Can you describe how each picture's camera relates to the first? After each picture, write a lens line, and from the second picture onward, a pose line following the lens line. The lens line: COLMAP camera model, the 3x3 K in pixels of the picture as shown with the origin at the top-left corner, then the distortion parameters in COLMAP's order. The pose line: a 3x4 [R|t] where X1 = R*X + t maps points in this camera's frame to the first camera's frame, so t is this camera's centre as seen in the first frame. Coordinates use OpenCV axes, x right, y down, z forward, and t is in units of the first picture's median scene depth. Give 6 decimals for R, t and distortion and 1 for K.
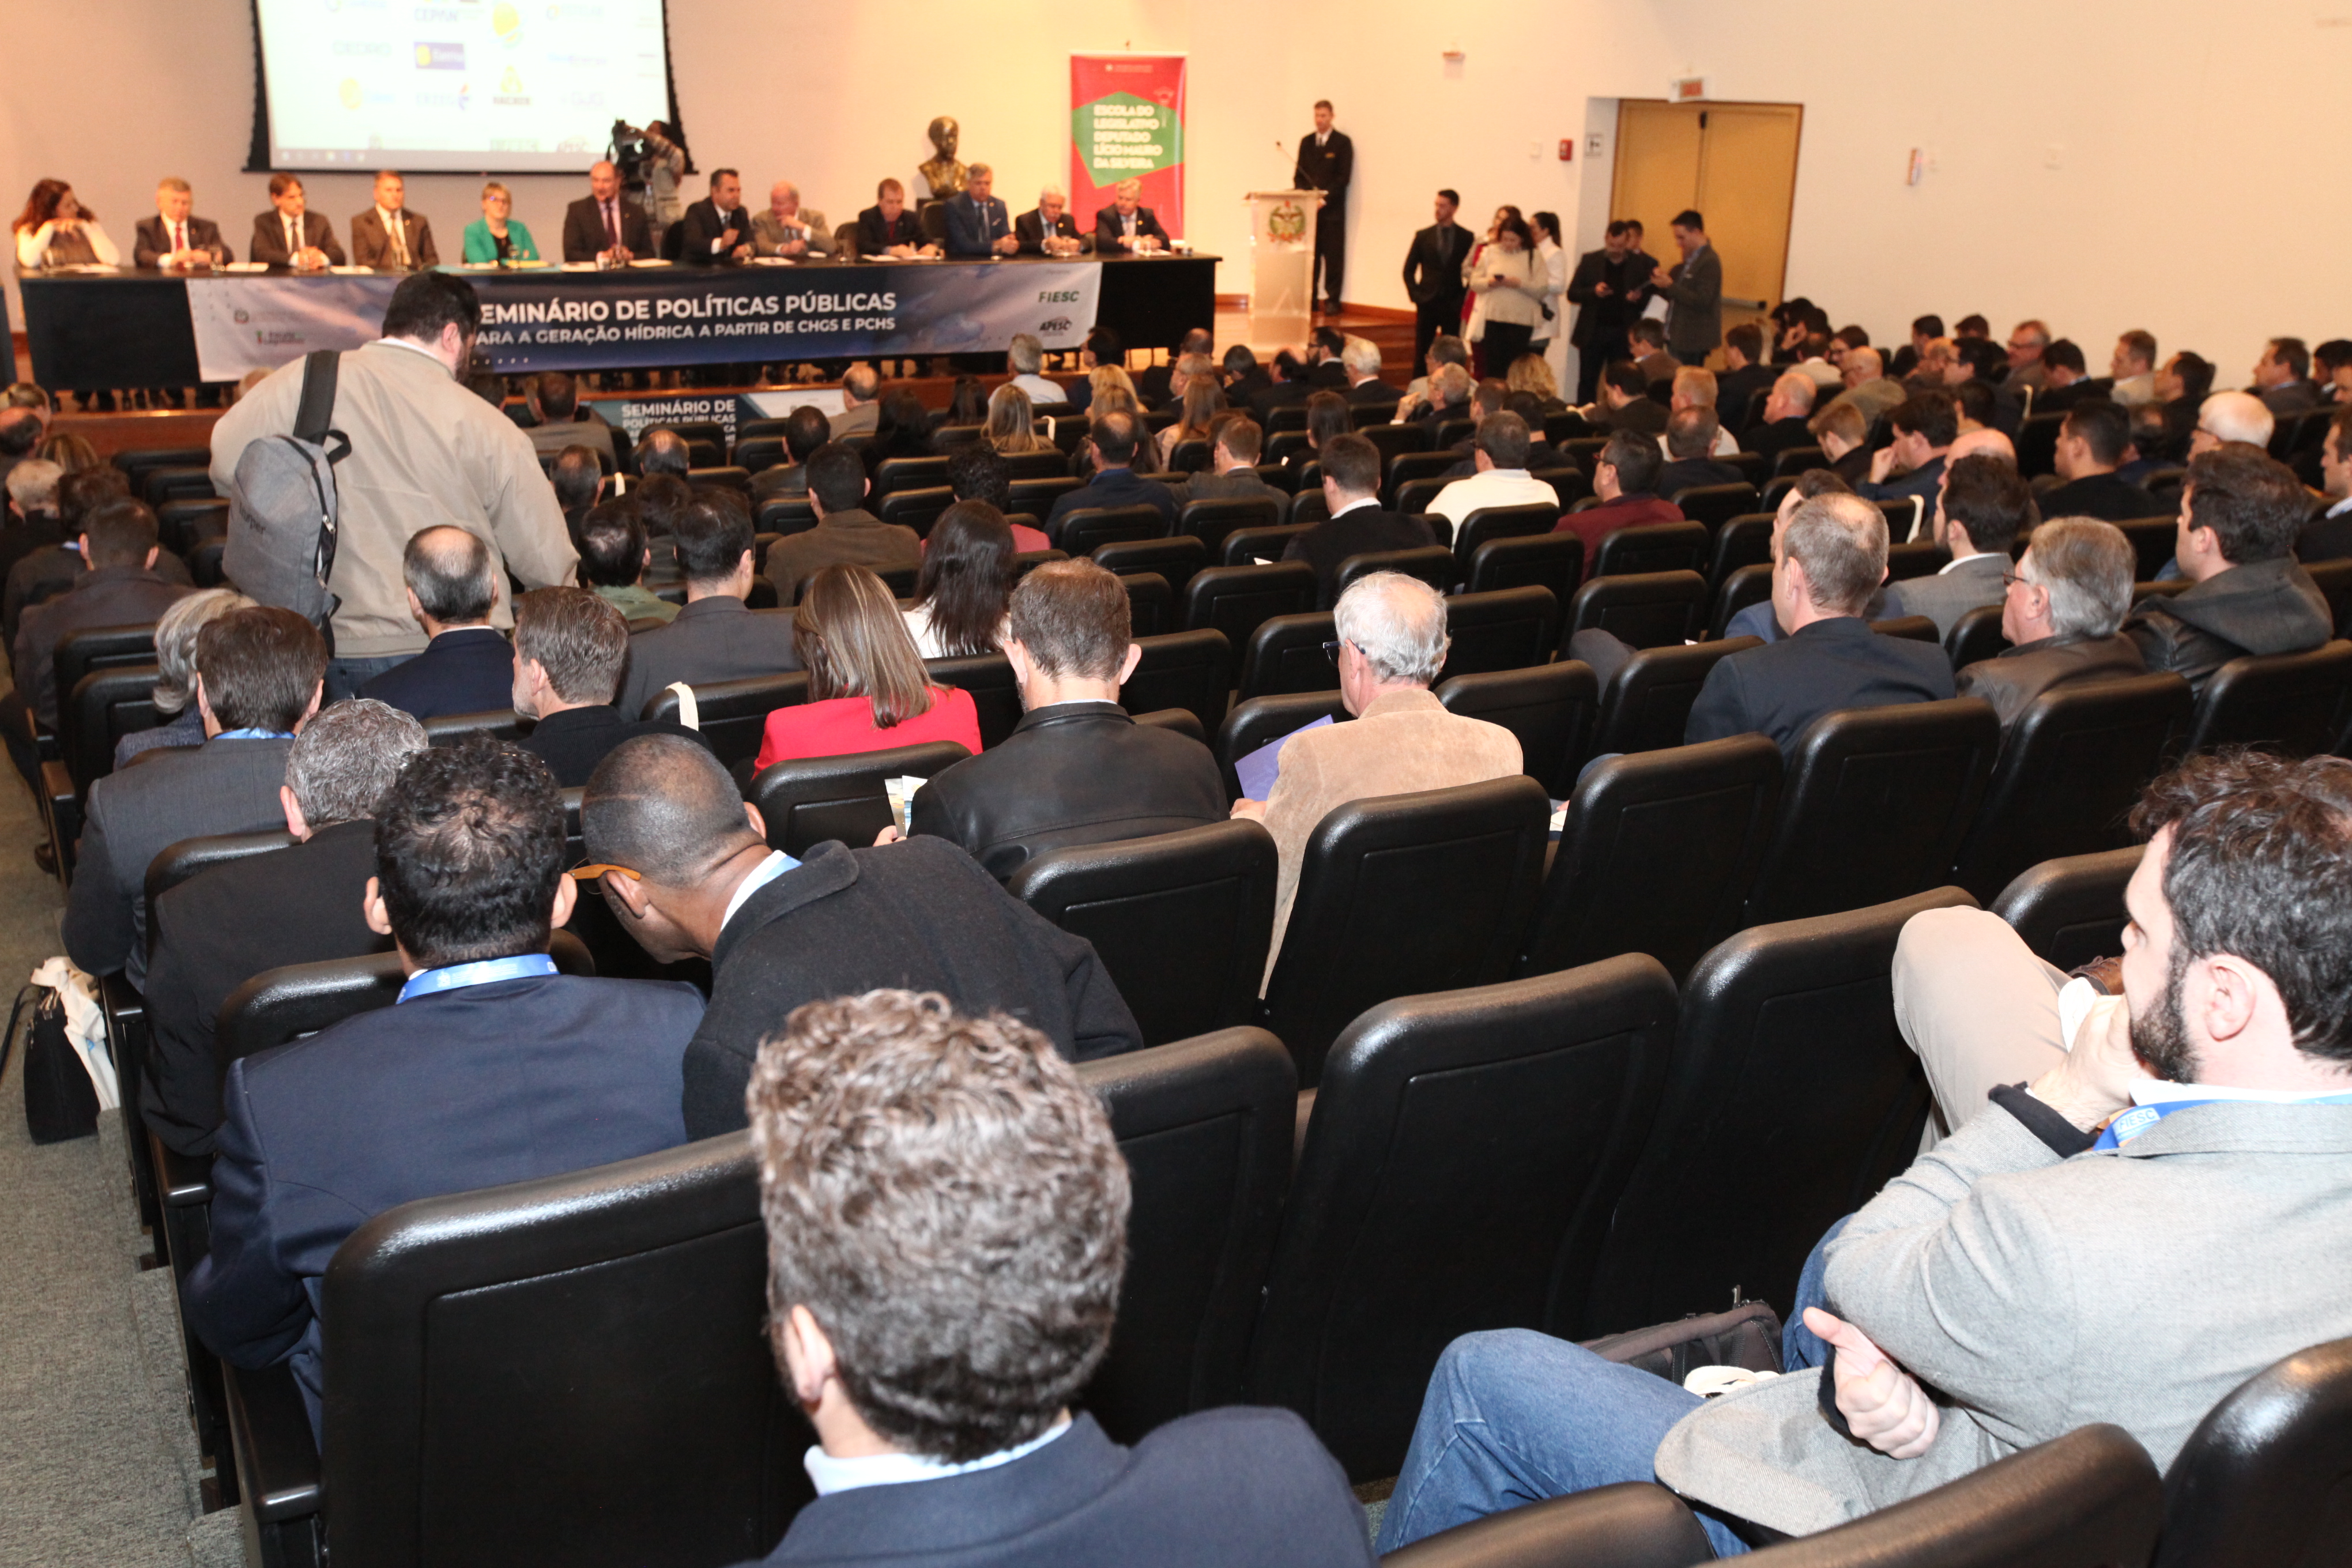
lens RADIAL K [[2213.0, 0, 1169.5], [0, 2213.0, 789.0], [0, 0, 1]] dist [-0.003201, 0.134771]
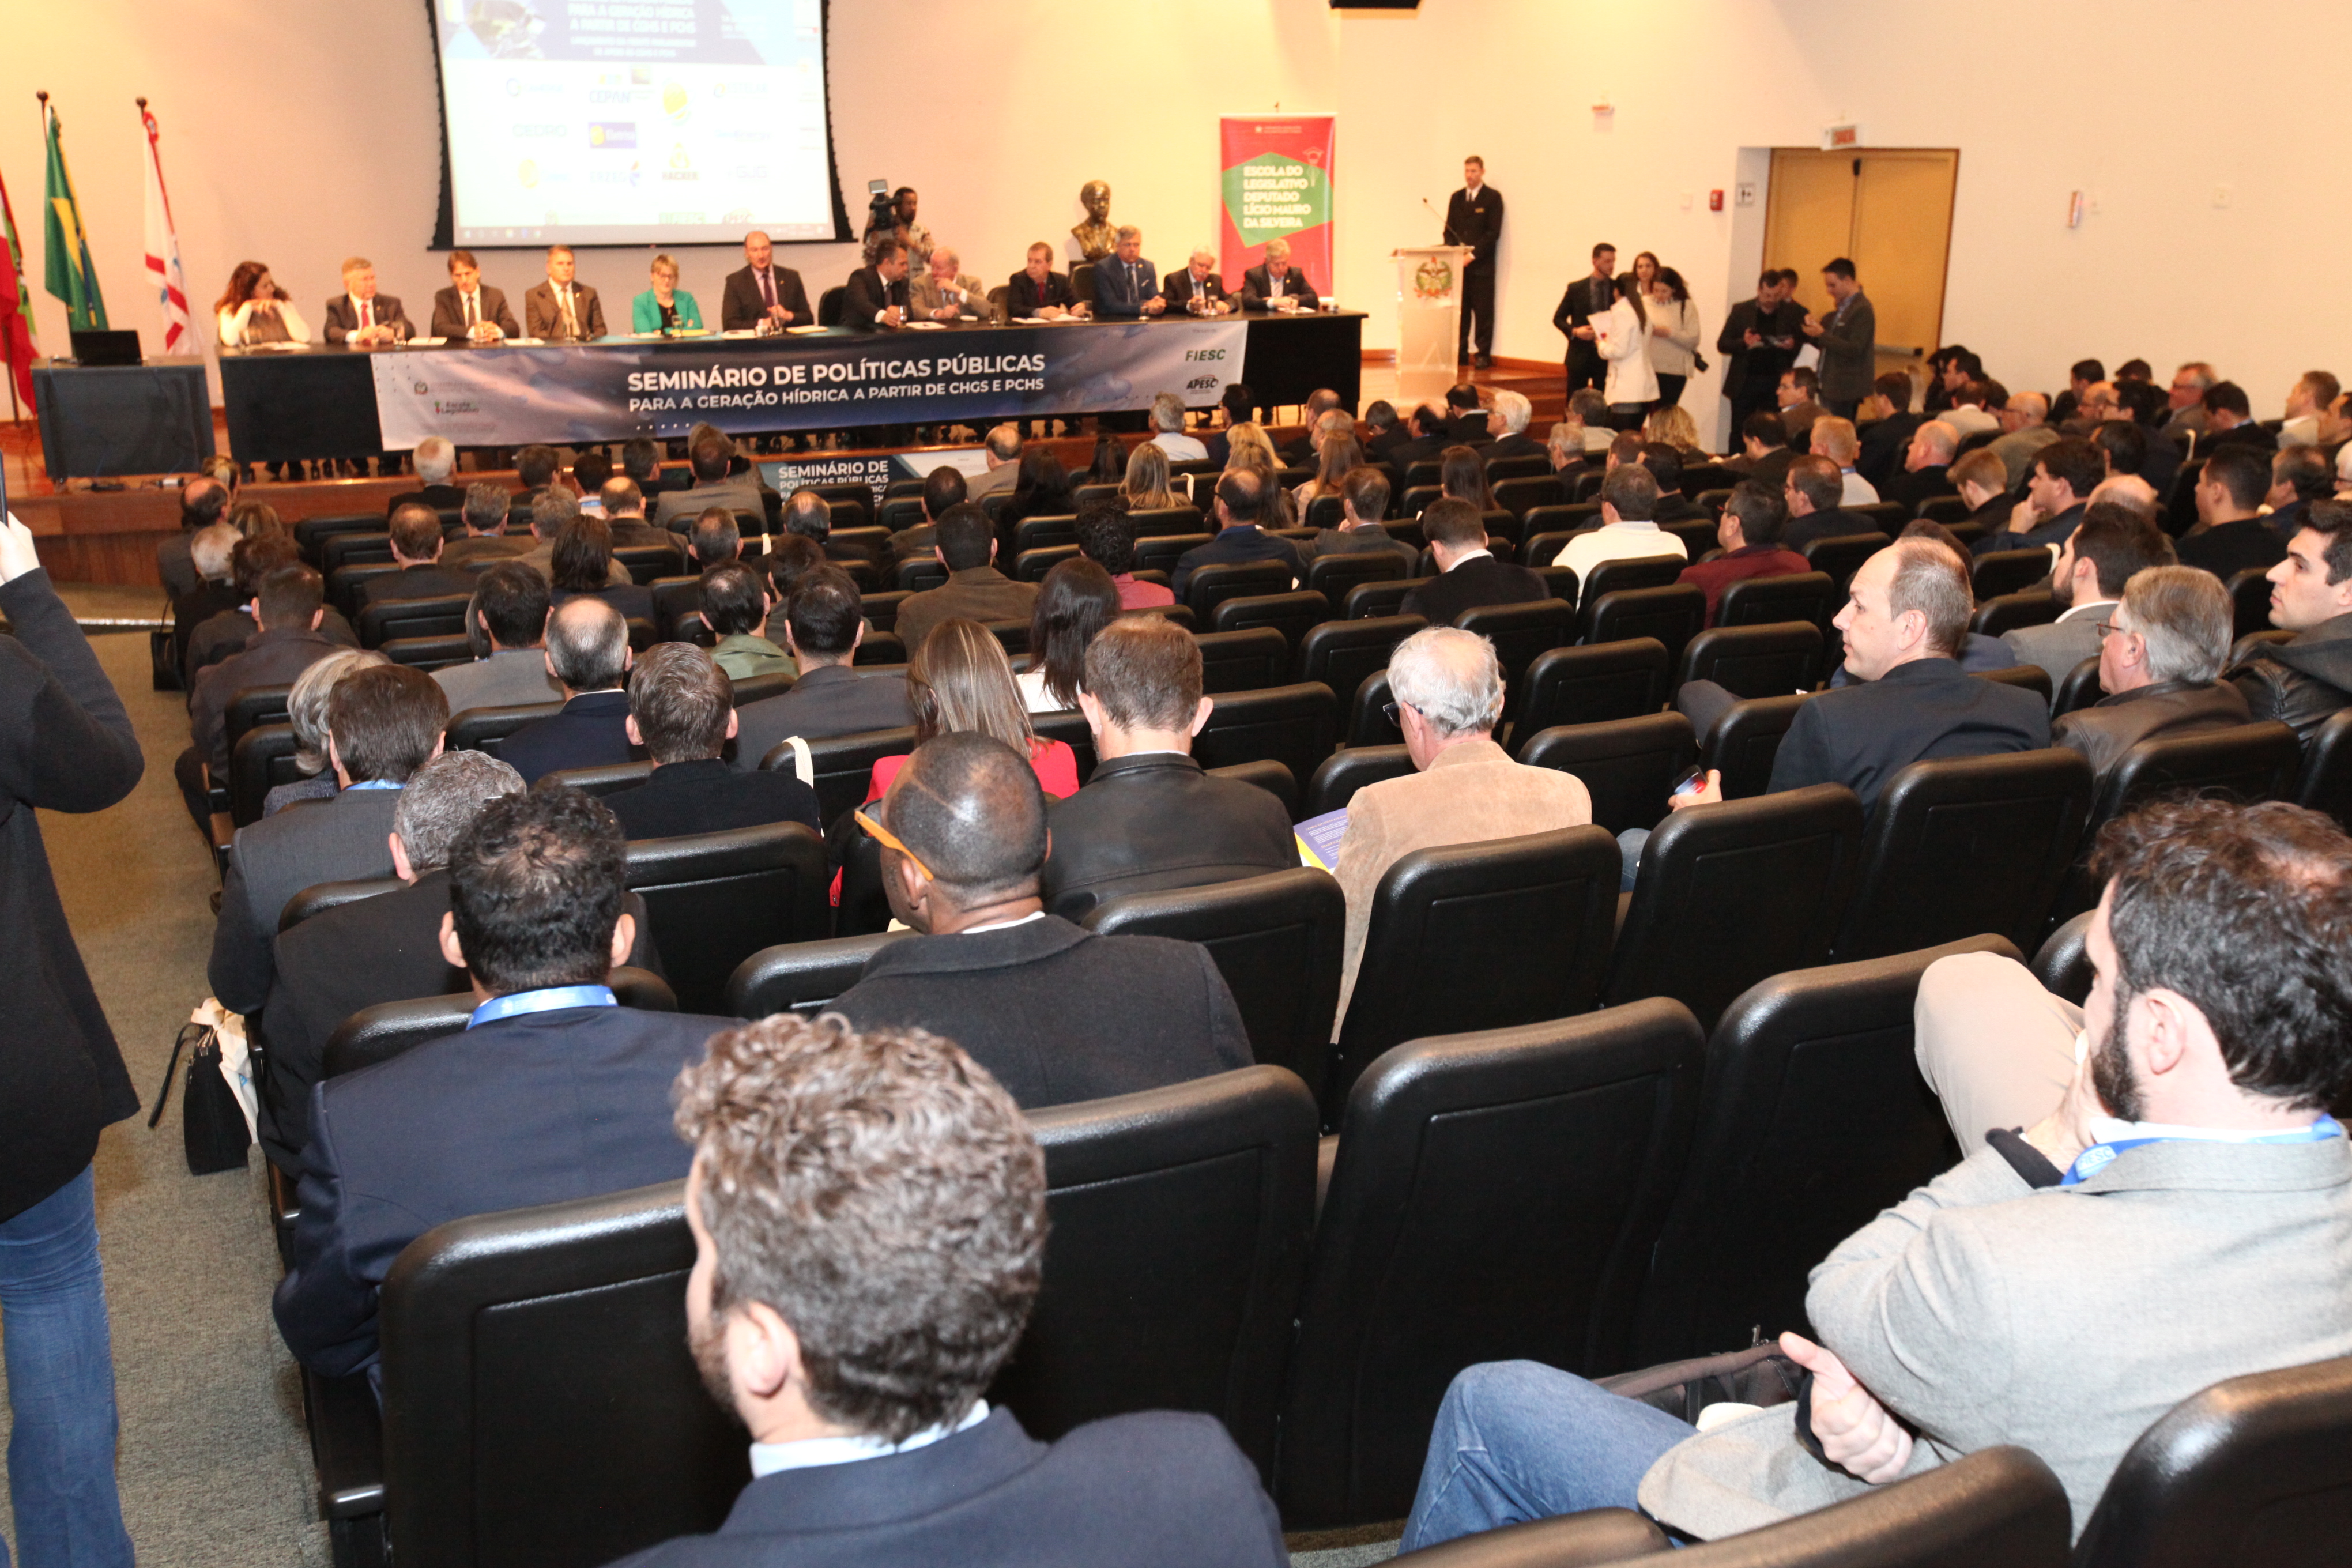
lens RADIAL K [[2213.0, 0, 1169.5], [0, 2213.0, 789.0], [0, 0, 1]] dist [-0.003201, 0.134771]
pose [[0.997193, -0.000854, -0.074865, 0.010041], [-0.000970, 0.999704, -0.024326, 0.000596], [0.074864, 0.024331, 0.996897, -0.005936]]
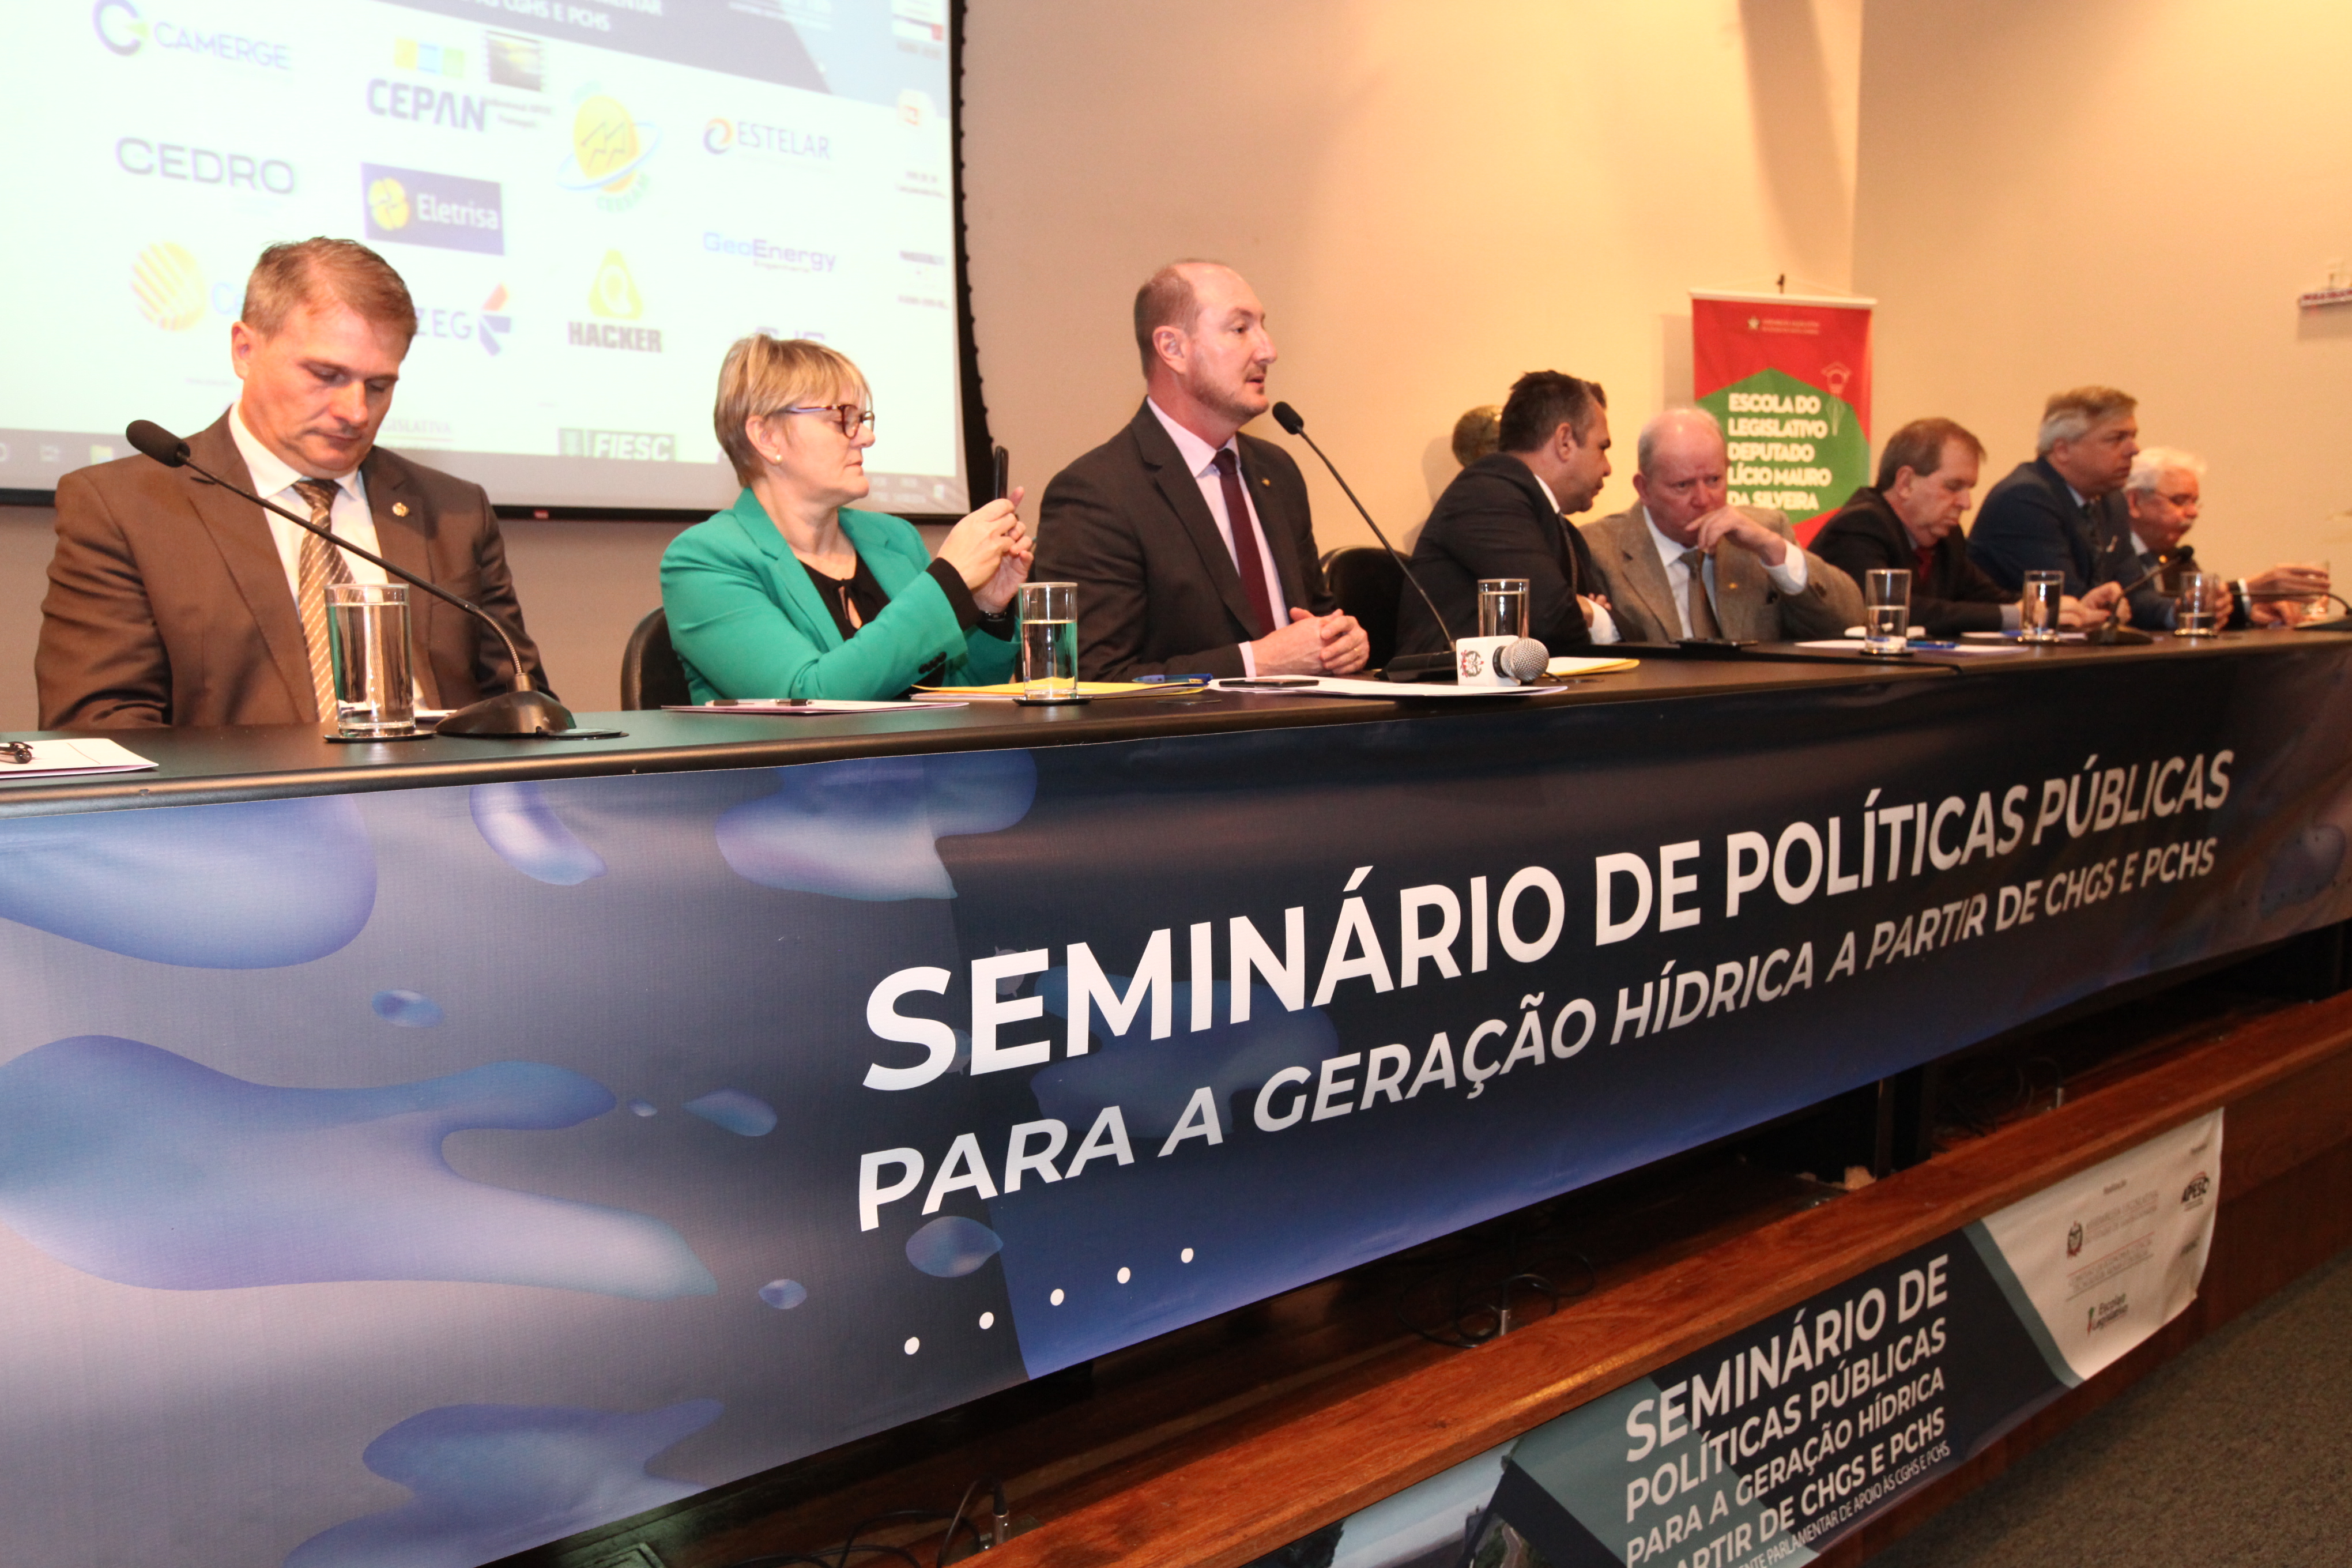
lens RADIAL K [[1693.2, 0, 1180.9], [0, 1693.2, 785.7], [0, 0, 1]] dist [-0.024351, 0.066858]
pose [[0.985084, -0.050429, 0.164521, -0.302192], [0.082615, 0.977297, -0.195102, -0.198349], [-0.150947, 0.205784, 0.966886, 0.856605]]
